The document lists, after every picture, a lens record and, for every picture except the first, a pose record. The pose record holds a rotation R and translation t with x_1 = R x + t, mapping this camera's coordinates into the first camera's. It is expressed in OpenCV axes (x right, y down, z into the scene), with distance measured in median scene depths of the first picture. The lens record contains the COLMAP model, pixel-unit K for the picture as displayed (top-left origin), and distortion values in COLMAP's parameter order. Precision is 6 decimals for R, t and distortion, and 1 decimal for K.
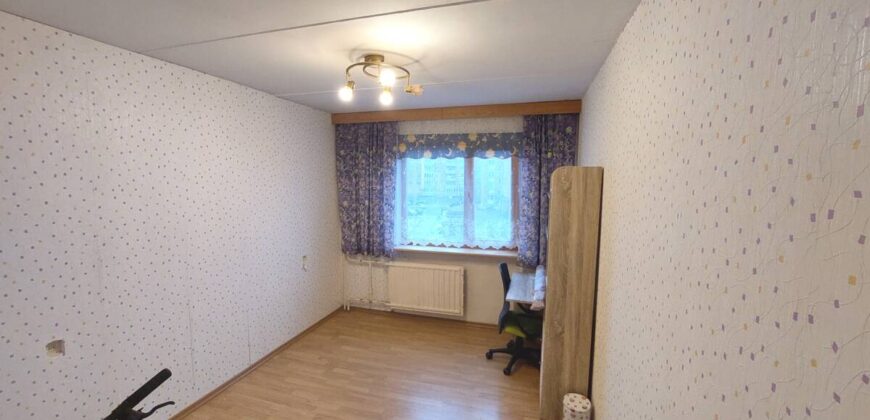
lens RADIAL K [[350.5, 0, 435.0], [0, 350.5, 210.0], [0, 0, 1]] dist [-0.018046, 0.000381]
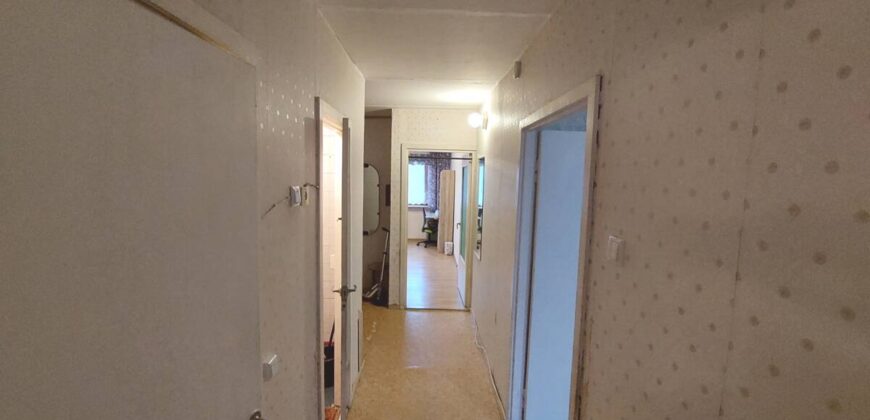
lens RADIAL K [[350.5, 0, 435.0], [0, 350.5, 210.0], [0, 0, 1]] dist [-0.018046, 0.000381]
pose [[0.955886, -0.011119, 0.293527, -0.413086], [0.006231, 0.999826, 0.017583, 0.113497], [-0.293672, -0.014978, 0.955789, -1.282216]]
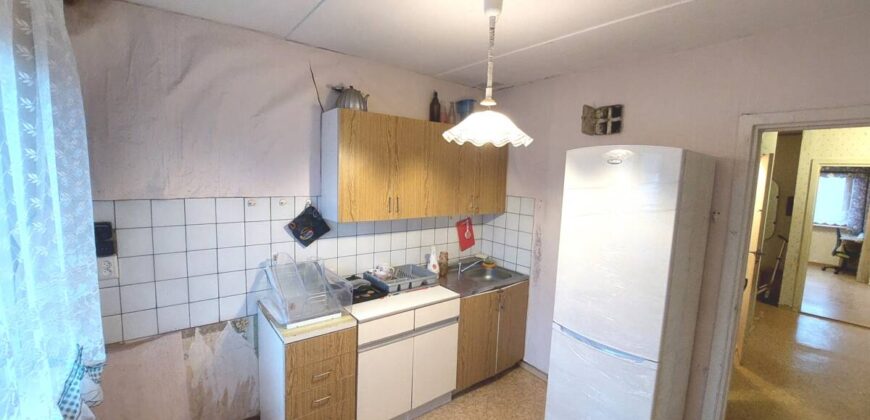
lens RADIAL K [[350.5, 0, 435.0], [0, 350.5, 210.0], [0, 0, 1]] dist [-0.018046, 0.000381]
pose [[0.815478, 0.082969, -0.572811, -0.560086], [-0.082948, 0.996209, 0.026207, 0.173727], [0.572814, 0.026143, 0.819269, -1.913347]]
